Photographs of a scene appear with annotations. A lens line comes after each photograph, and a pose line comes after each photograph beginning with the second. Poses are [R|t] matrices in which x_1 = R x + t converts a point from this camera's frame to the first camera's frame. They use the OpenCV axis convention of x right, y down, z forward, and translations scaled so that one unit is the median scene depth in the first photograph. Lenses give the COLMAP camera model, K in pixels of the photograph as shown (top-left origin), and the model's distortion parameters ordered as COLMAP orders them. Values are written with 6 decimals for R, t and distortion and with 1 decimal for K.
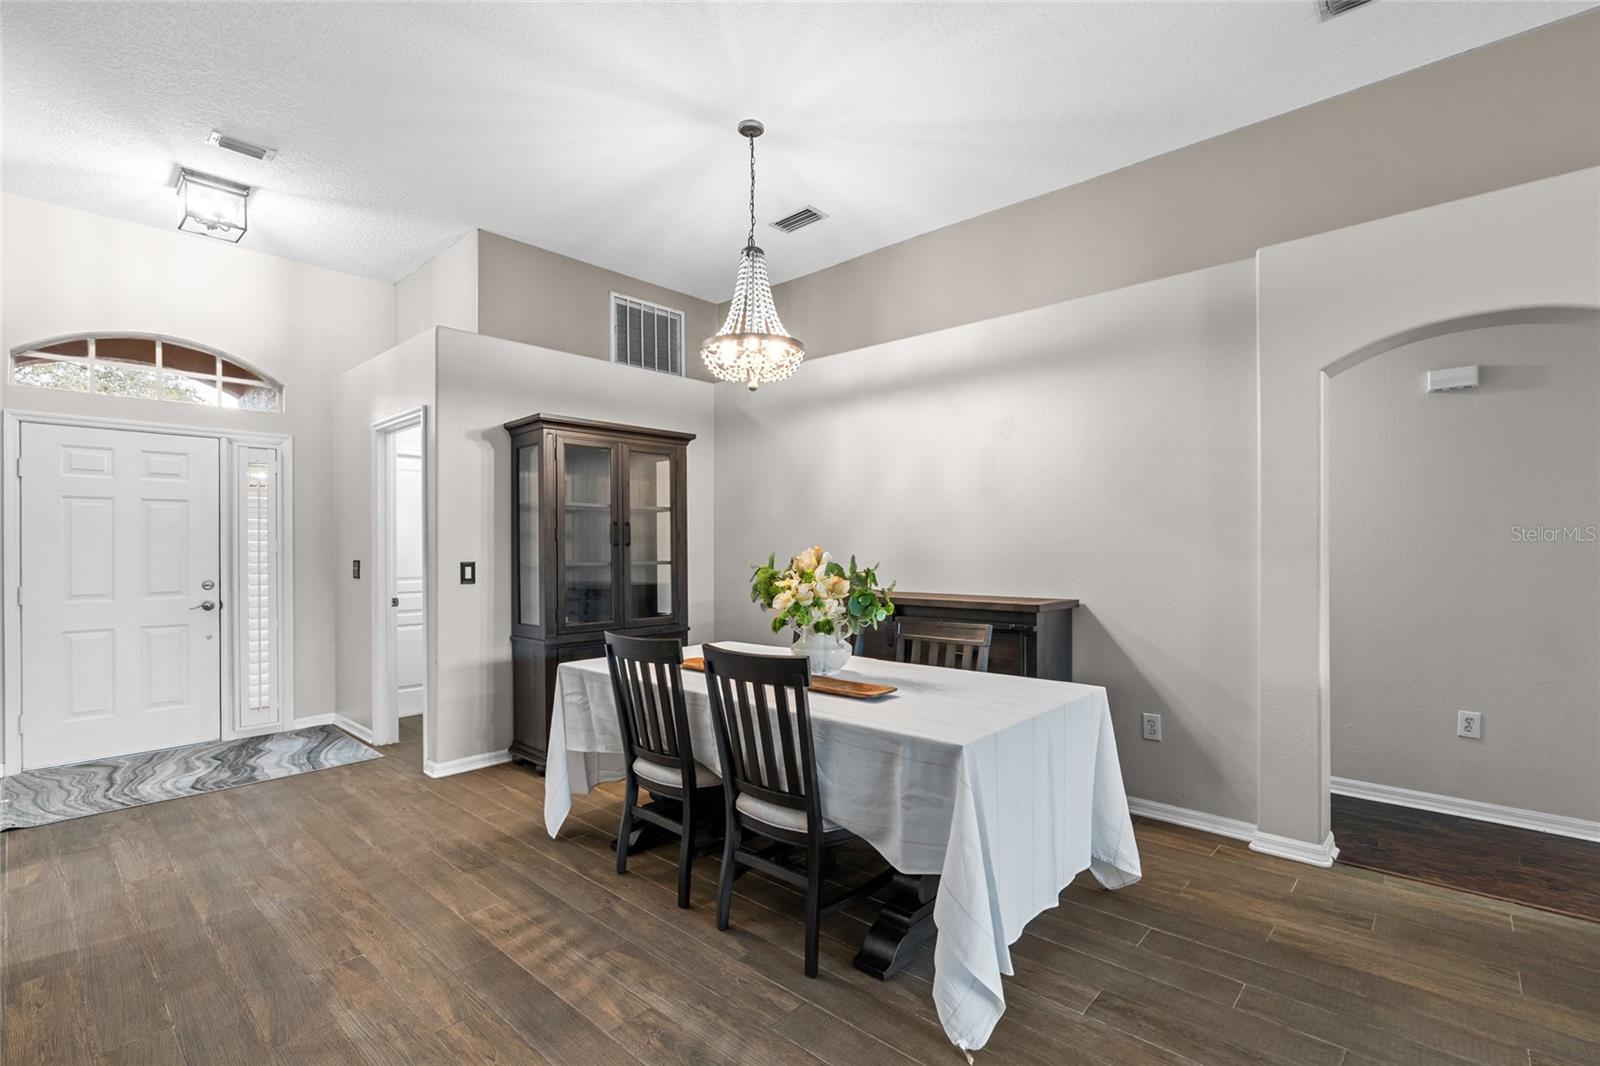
lens RADIAL K [[732.5, 0, 797.8], [0, 732.5, 547.0], [0, 0, 1]] dist [-0.000771, 0.000077]
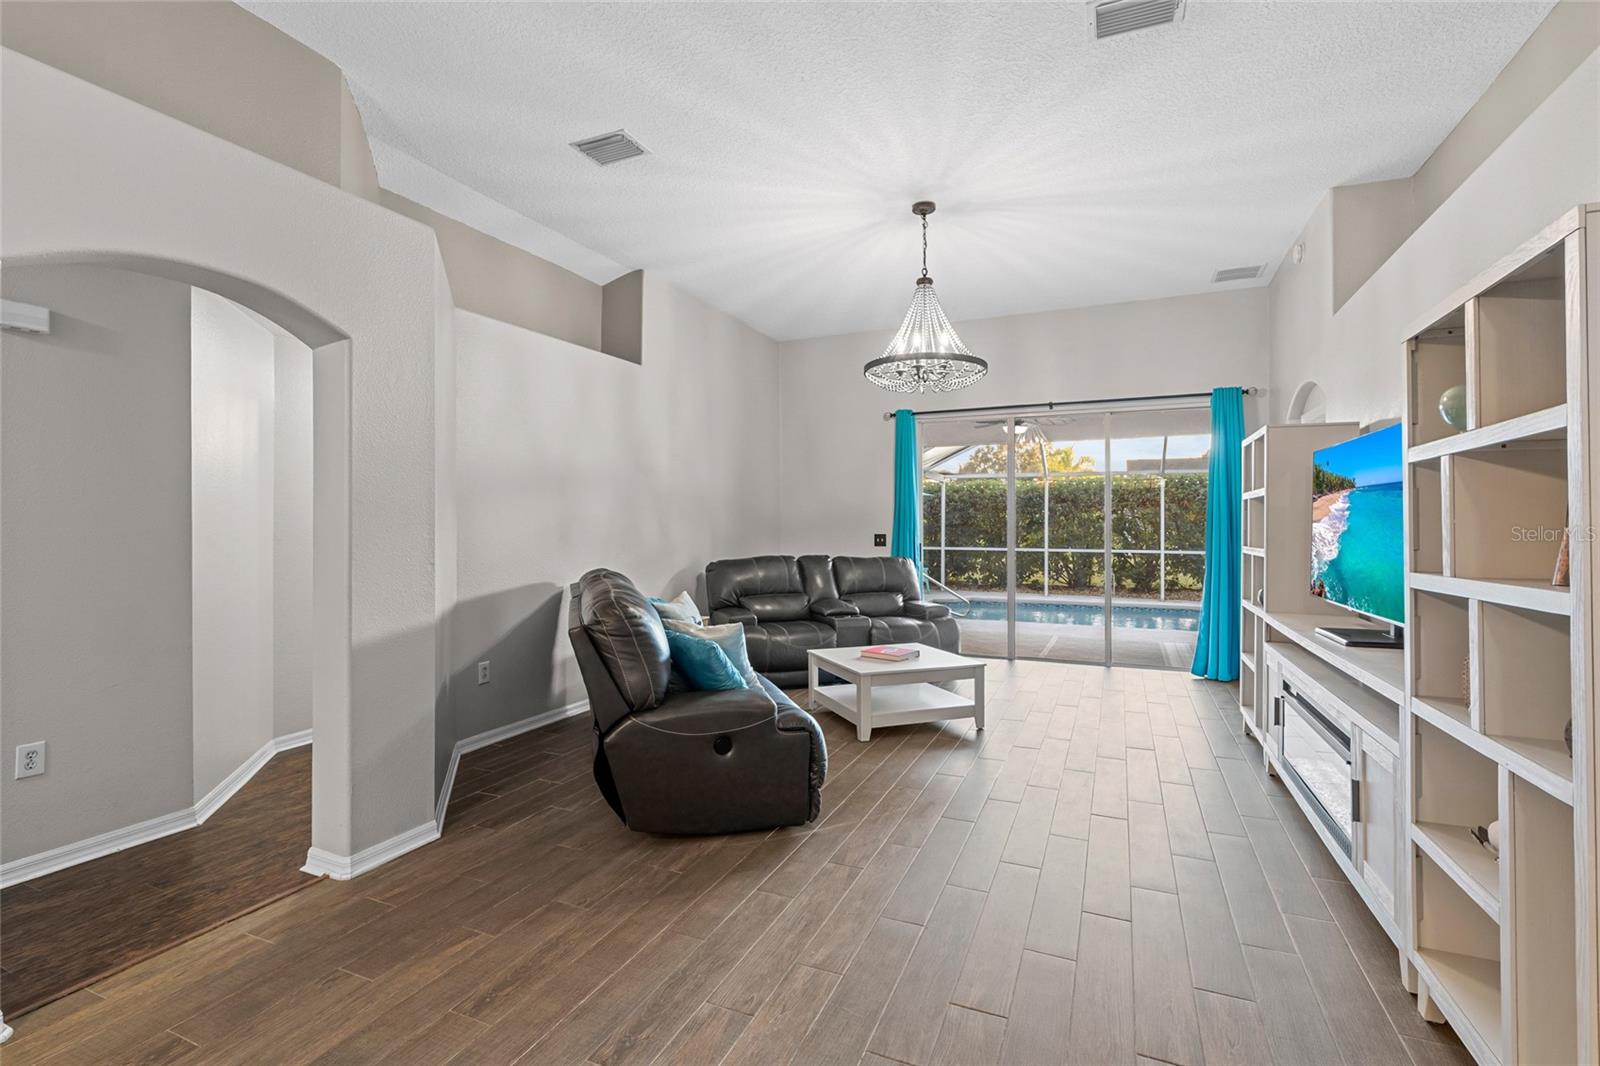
lens RADIAL K [[721.1, 0, 798.7], [0, 721.1, 524.6], [0, 0, 1]] dist [-0.004287, 0.000007]
pose [[-0.322636, 0.004980, 0.946510, -0.079091], [0.003684, 0.999985, -0.004005, -0.004397], [-0.946516, 0.002195, -0.322650, 0.454113]]
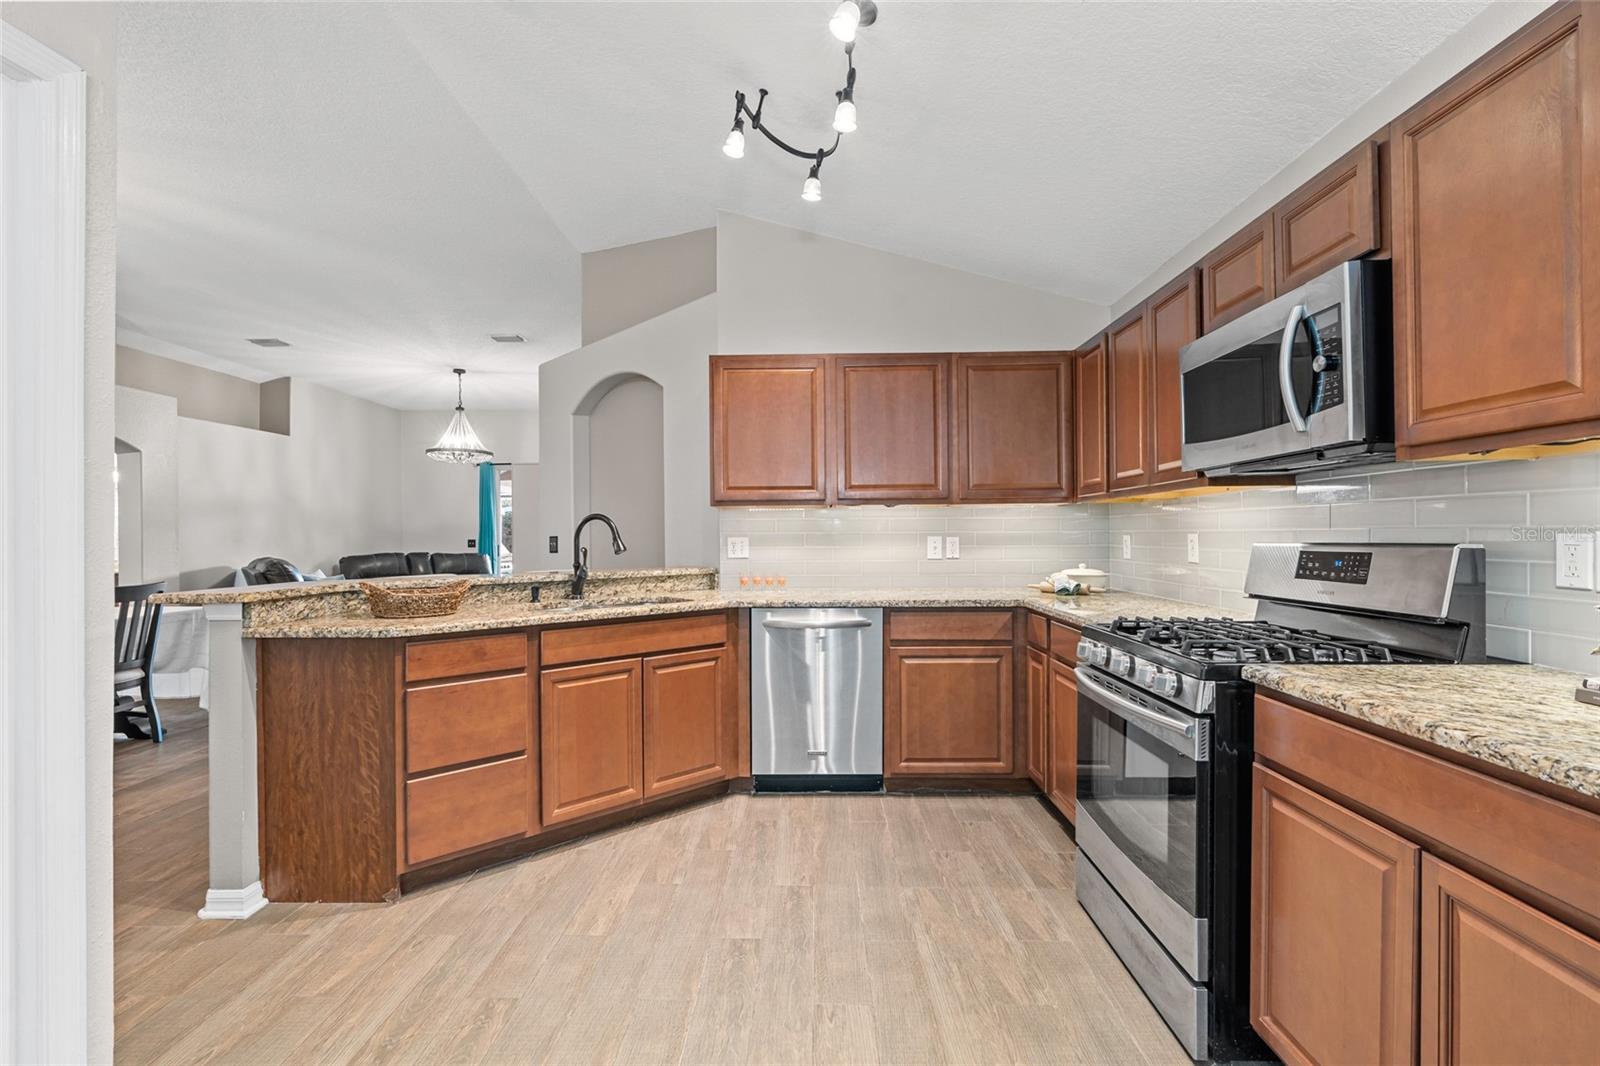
lens RADIAL K [[722.8, 0, 799.3], [0, 722.8, 536.8], [0, 0, 1]] dist [-0.004308, 0.000763]
pose [[-0.663635, 0.011436, 0.747969, -1.665553], [0.014756, 0.999889, -0.002195, 0.033299], [-0.747911, 0.009580, -0.663729, 0.628056]]
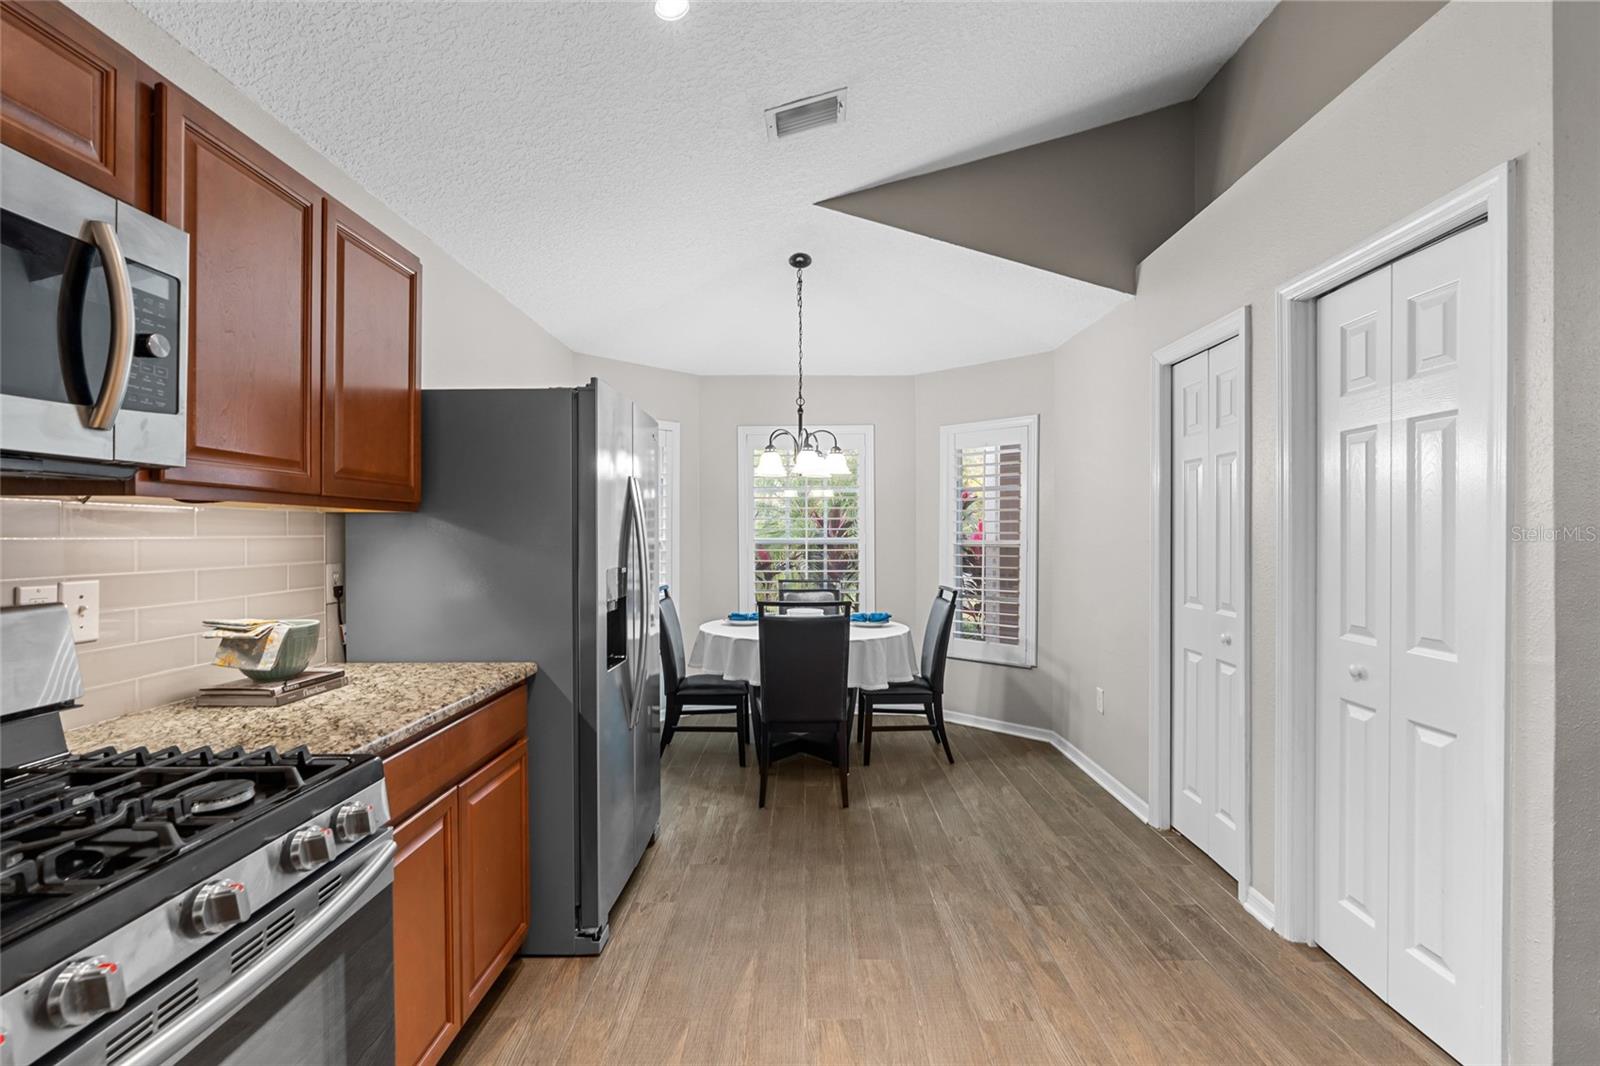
lens RADIAL K [[722.8, 0, 799.3], [0, 722.8, 536.8], [0, 0, 1]] dist [-0.004308, 0.000763]
pose [[0.669195, 0.003386, -0.743079, -1.076015], [-0.000675, 0.999992, 0.003950, 0.008033], [0.743087, -0.002142, 0.669192, 0.034445]]
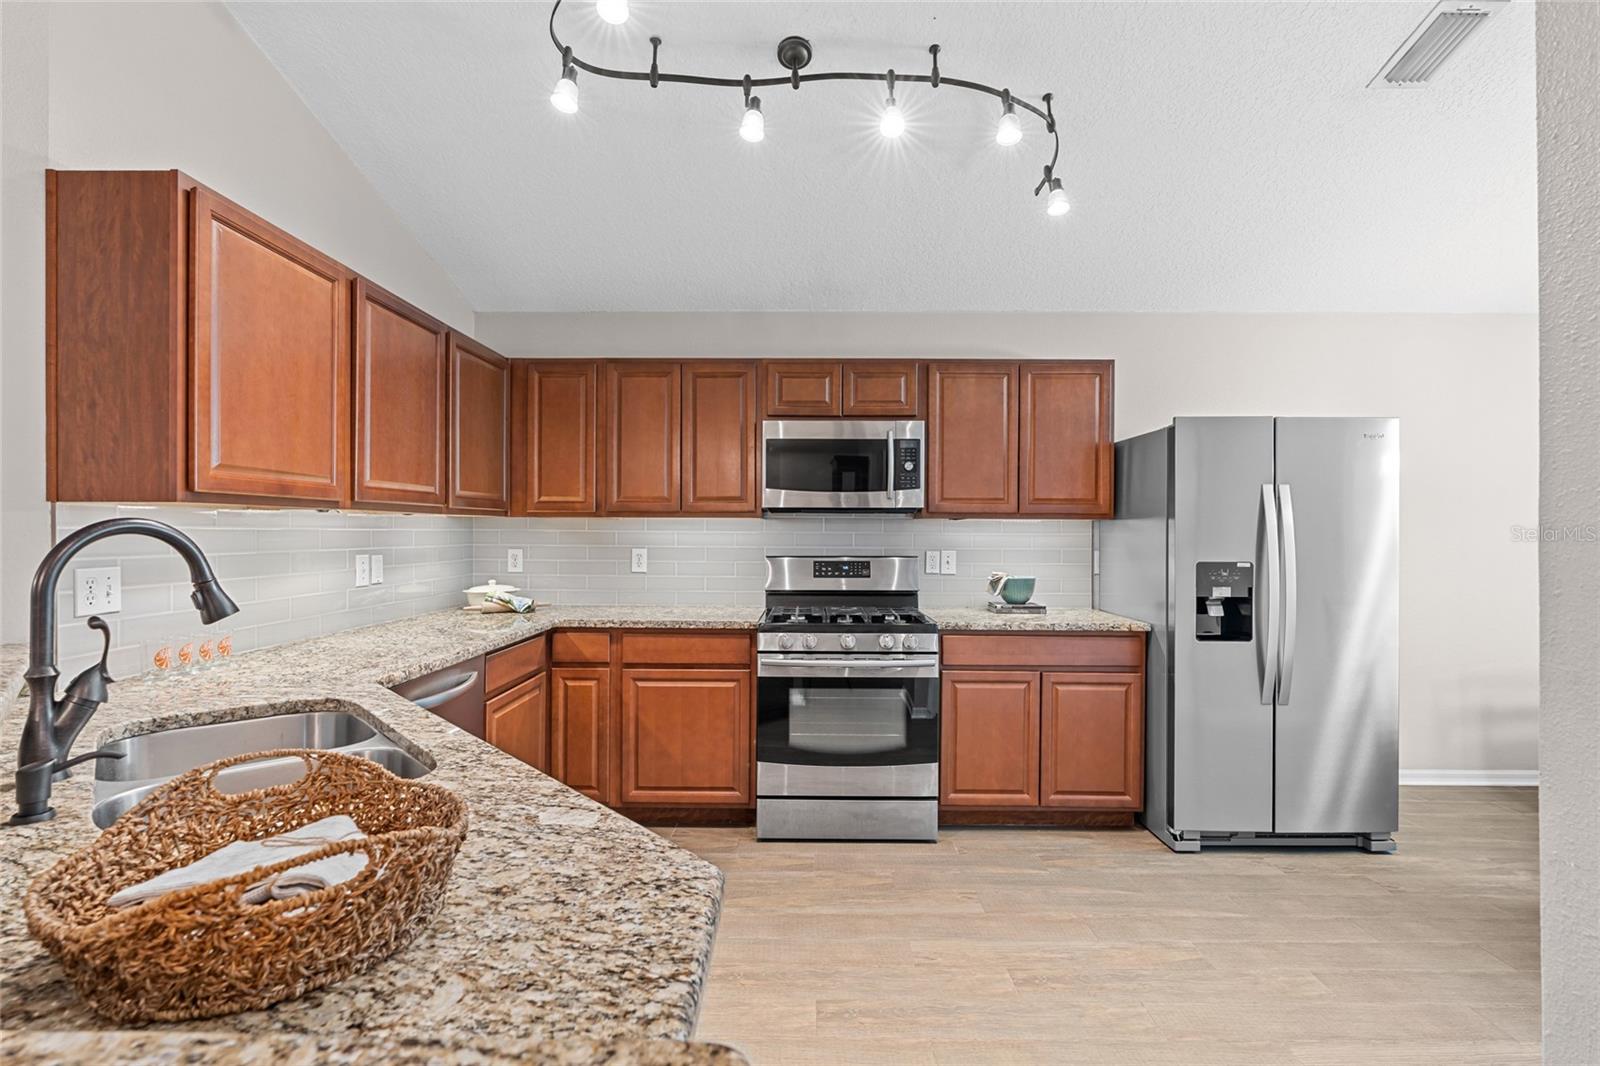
lens RADIAL K [[730.7, 0, 800.0], [0, 730.7, 533.0], [0, 0, 1]] dist [-0.003238, -0.001101]
pose [[-0.738554, 0.004472, -0.674179, -0.767462], [-0.002576, 0.999952, 0.009456, 0.000154], [0.674189, 0.008720, -0.738507, 0.660568]]
